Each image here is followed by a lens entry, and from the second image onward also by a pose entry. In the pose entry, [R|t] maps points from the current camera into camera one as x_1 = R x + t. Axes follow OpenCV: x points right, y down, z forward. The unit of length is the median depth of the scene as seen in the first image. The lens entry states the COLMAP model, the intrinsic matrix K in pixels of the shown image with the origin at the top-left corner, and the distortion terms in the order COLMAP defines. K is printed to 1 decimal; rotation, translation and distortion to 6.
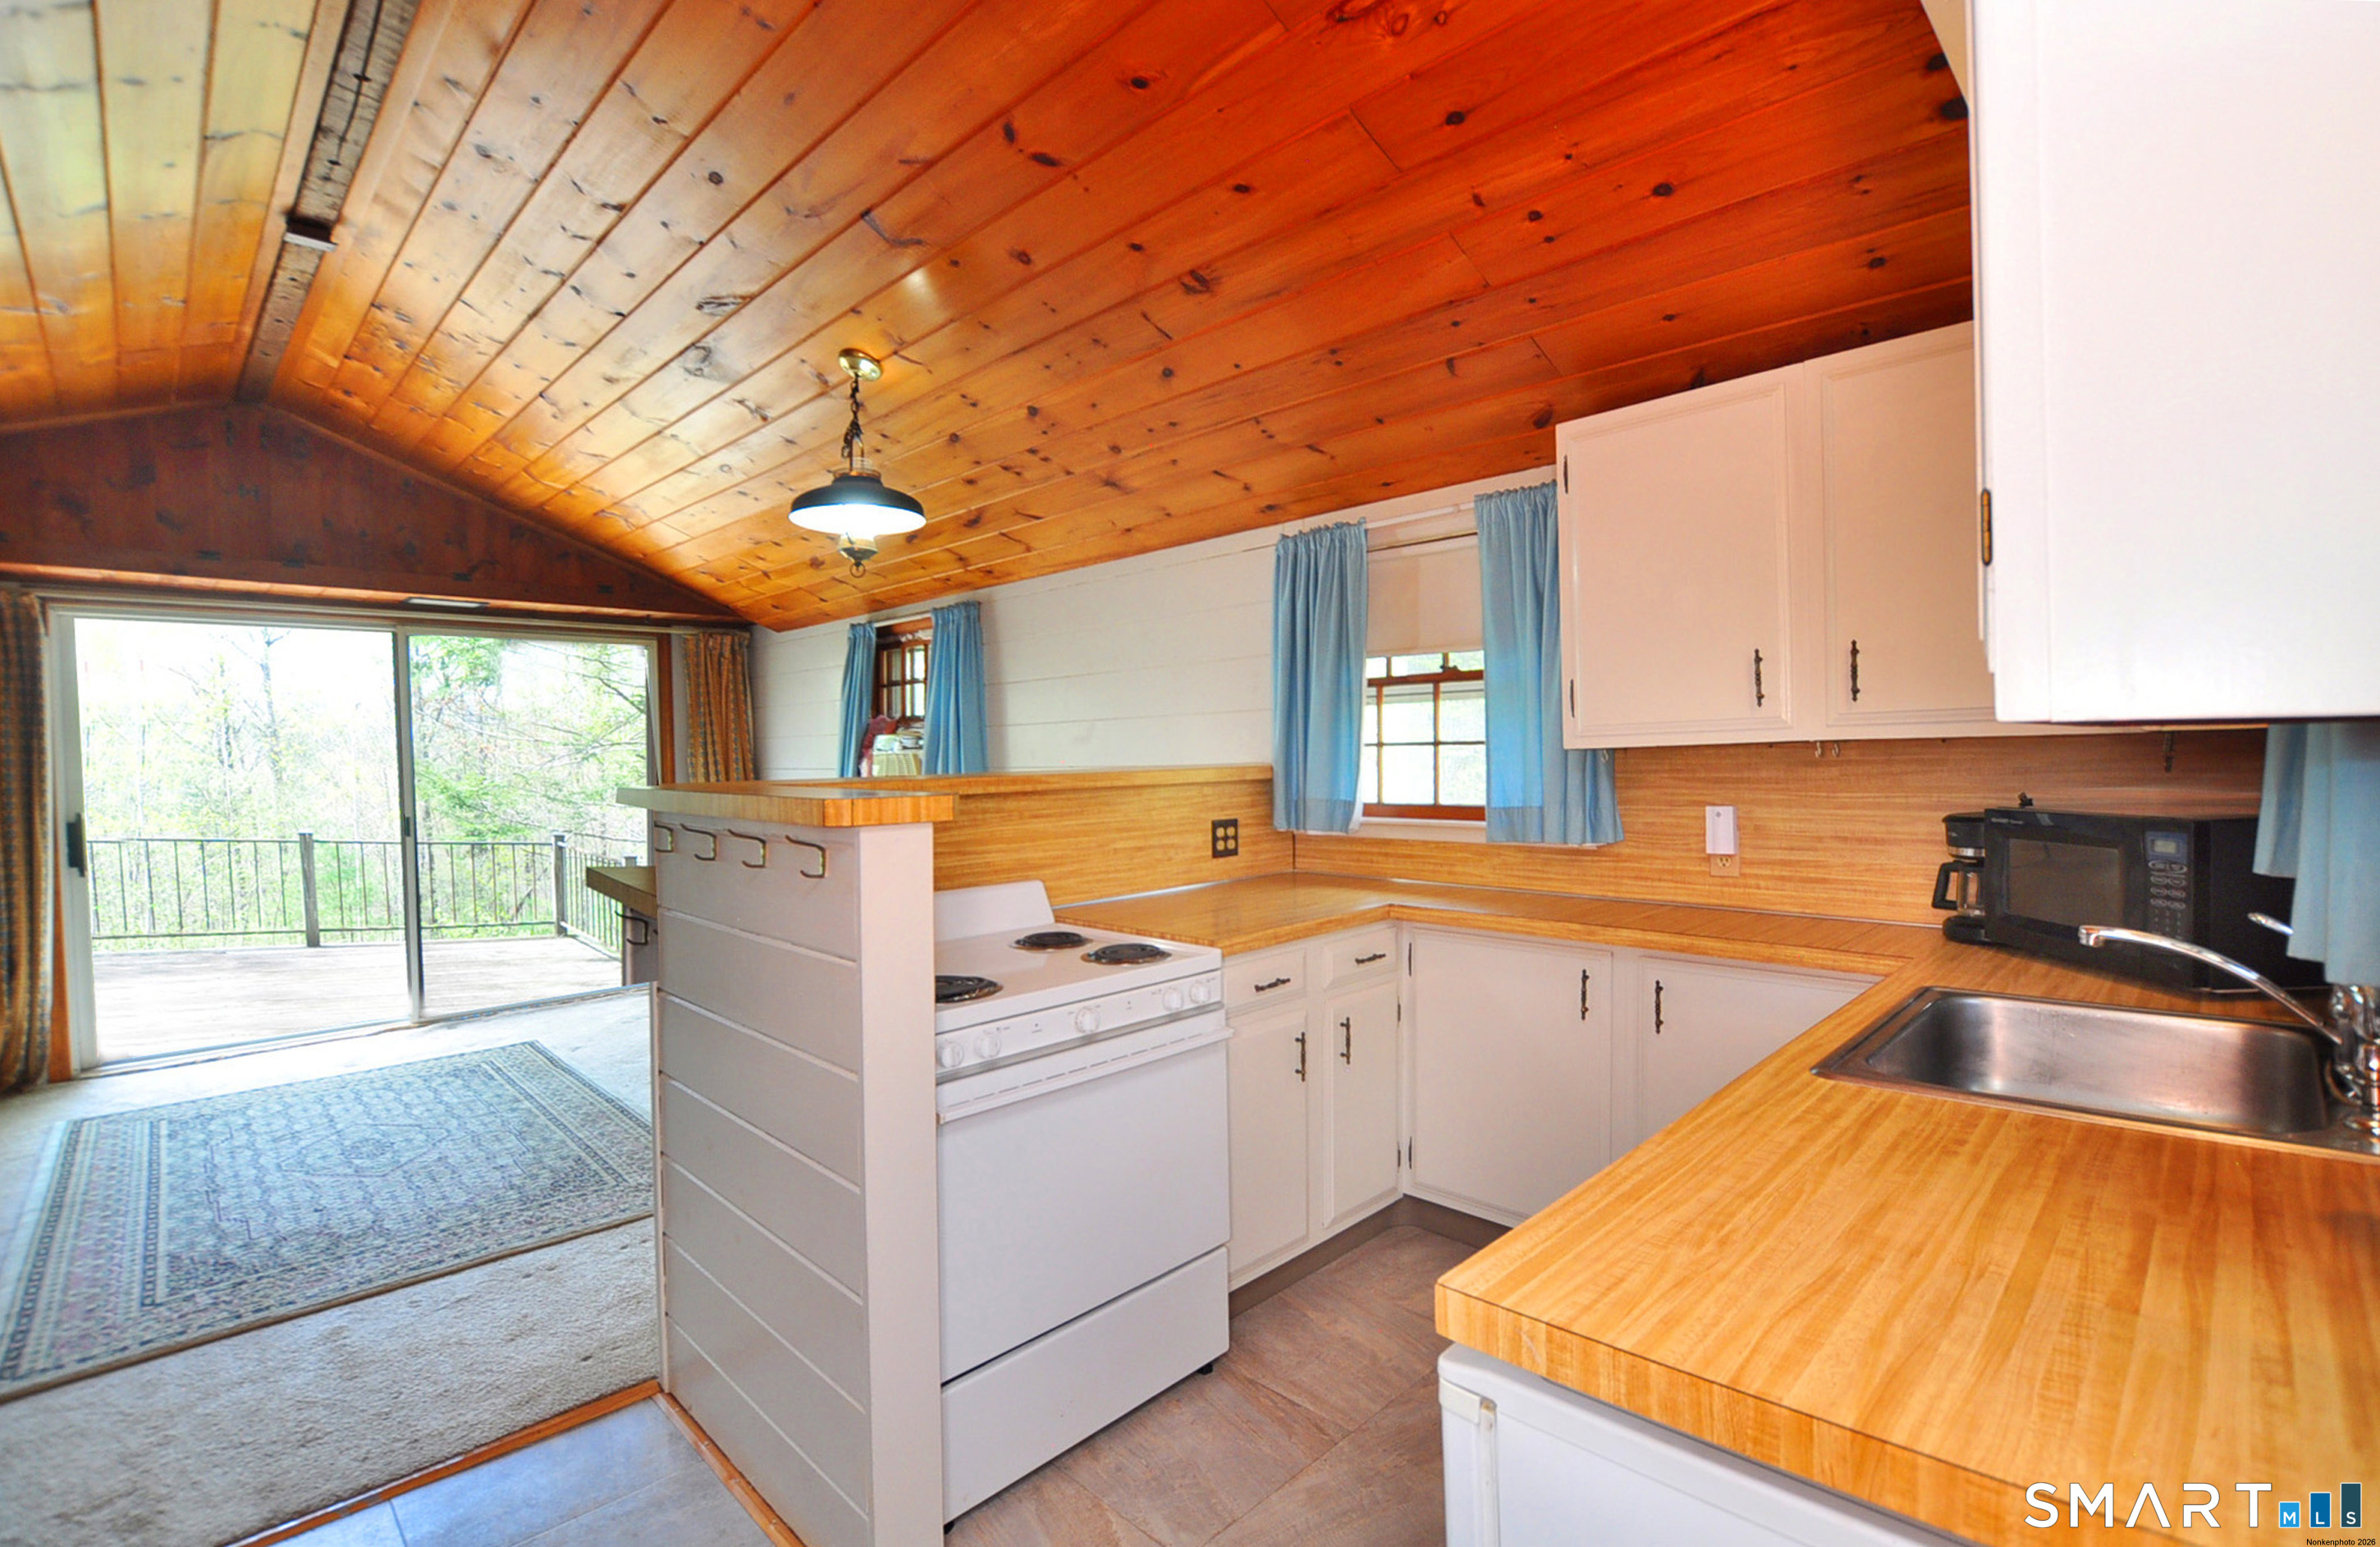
lens RADIAL K [[1123.0, 0, 1189.0], [0, 1123.0, 779.2], [0, 0, 1]] dist [-0.014691, -0.002028]
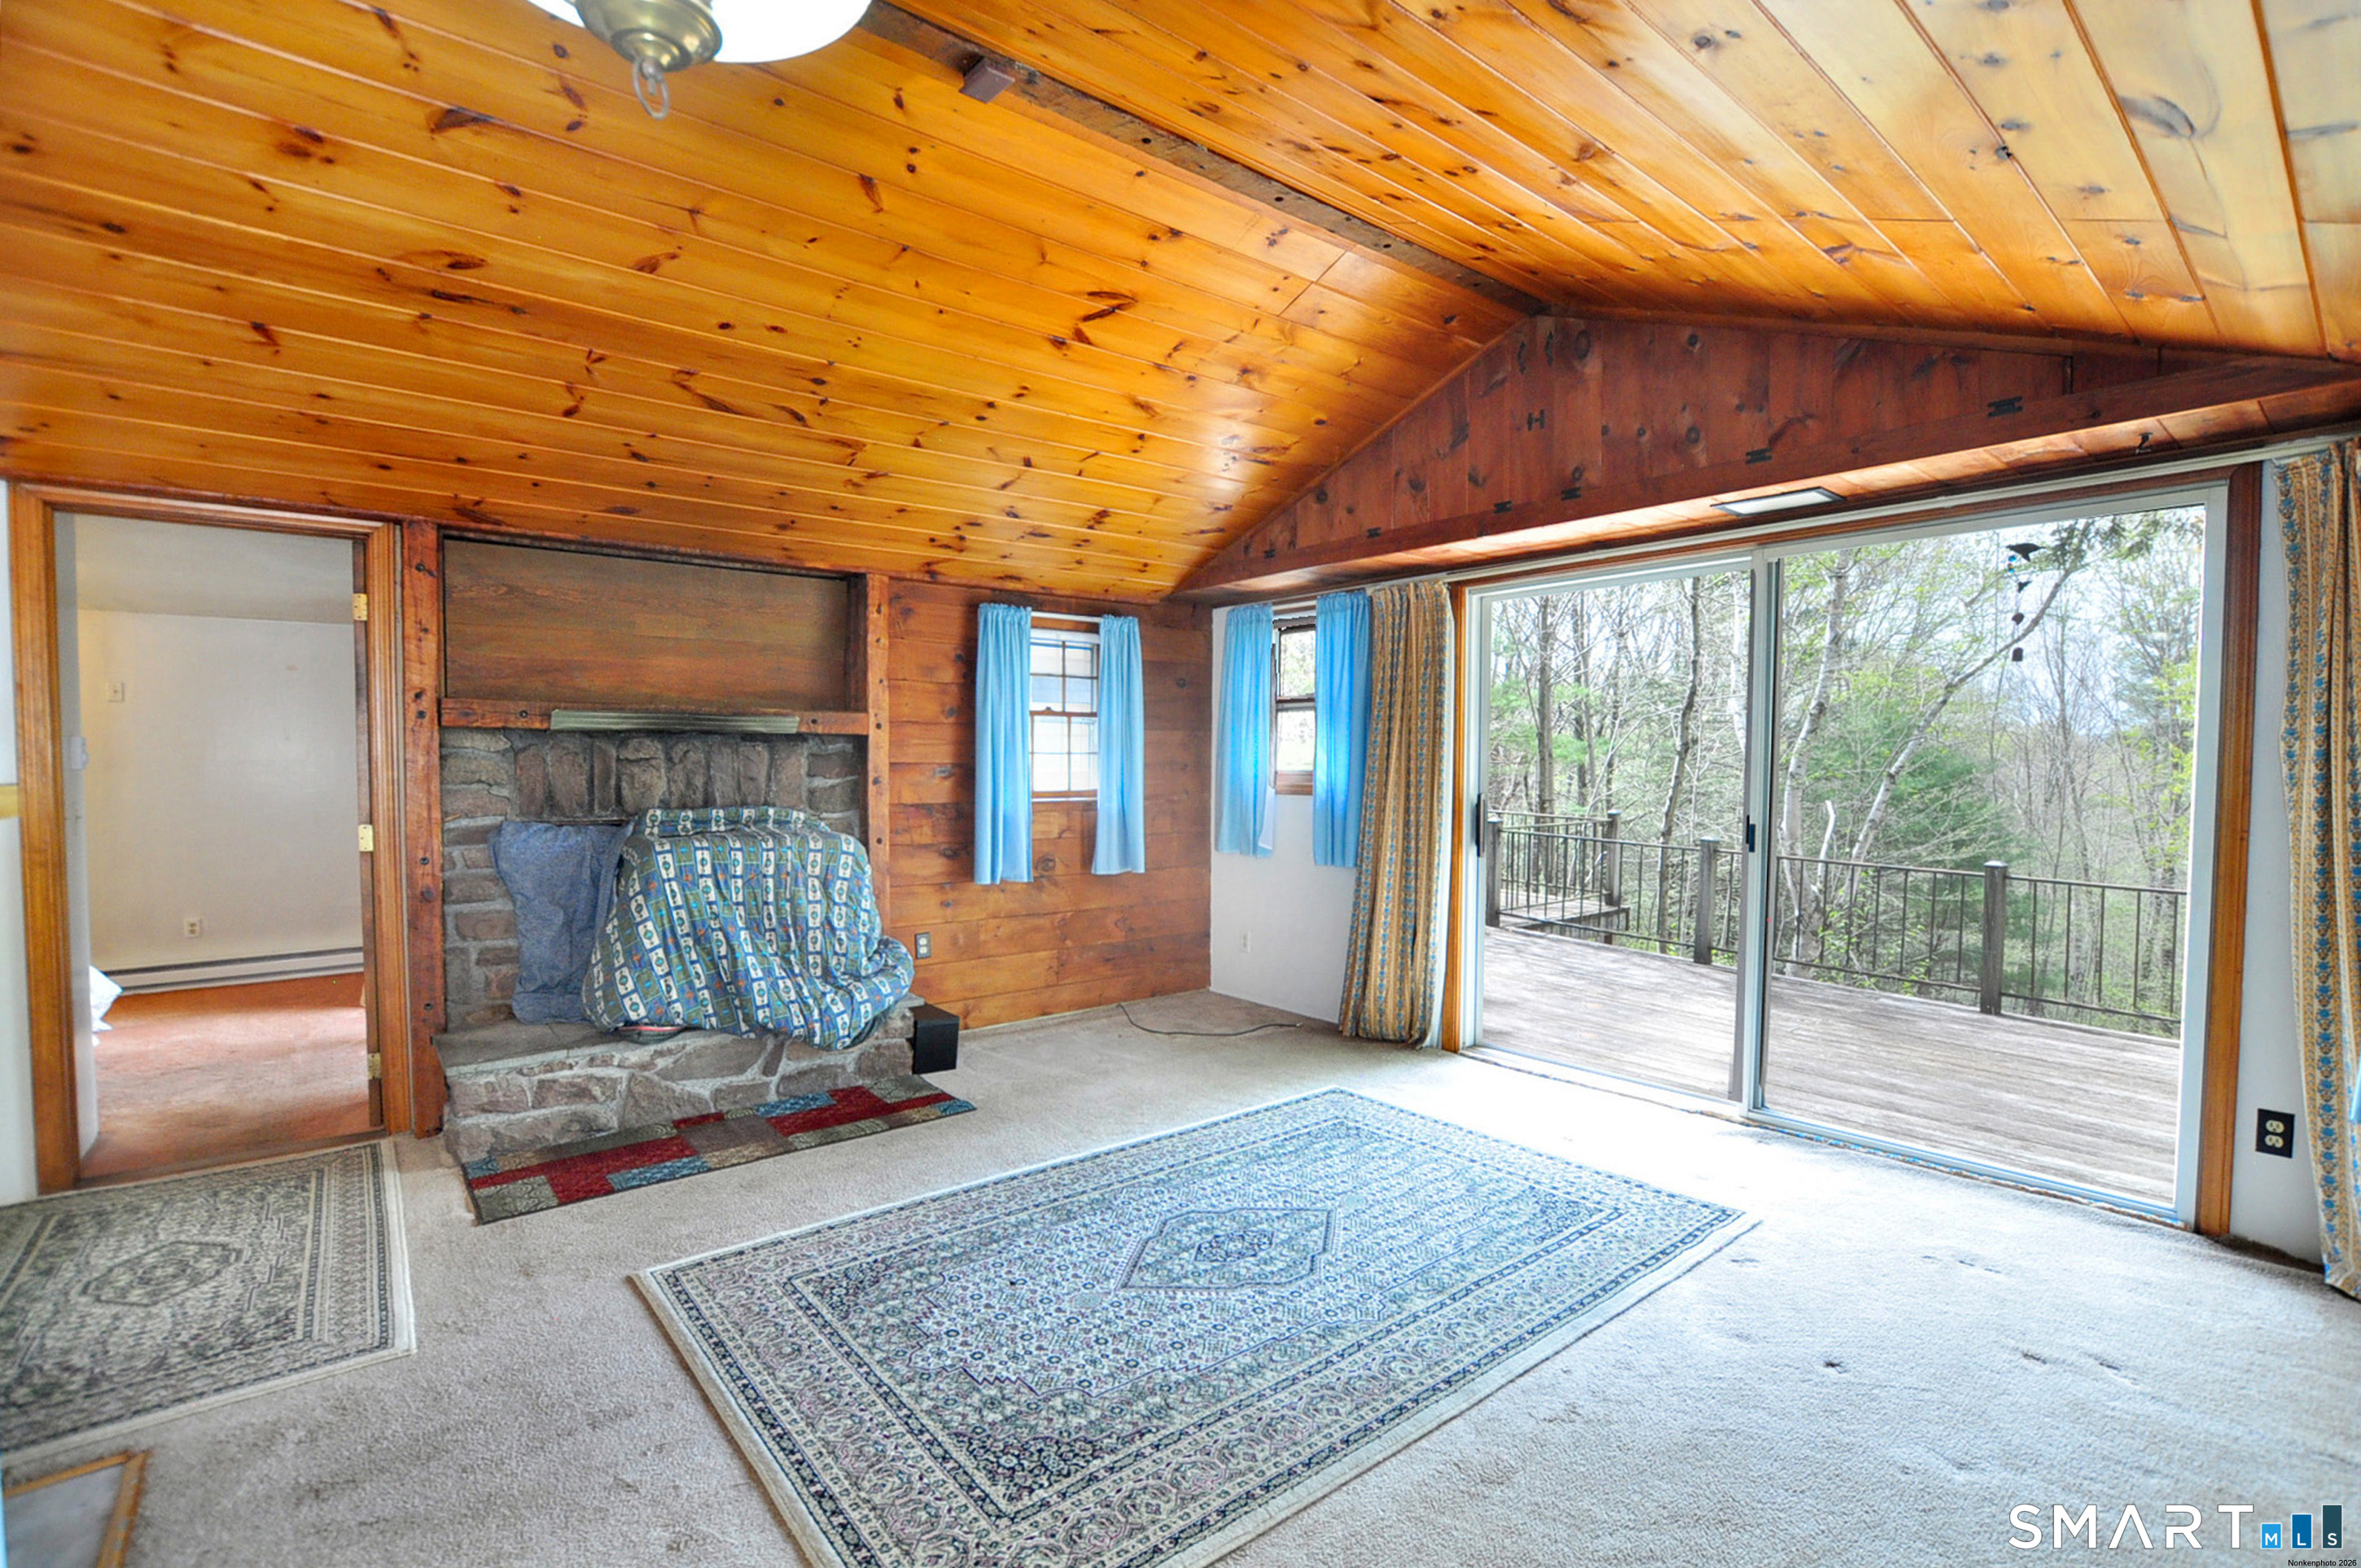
lens RADIAL K [[1067.9, 0, 1181.1], [0, 1067.9, 791.4], [0, 0, 1]] dist [-0.032413, 0.000499]
pose [[-0.074865, 0.047892, -0.996043, -0.020017], [-0.020200, 0.998568, 0.049531, -0.016648], [0.996989, 0.023828, -0.073790, 0.987874]]
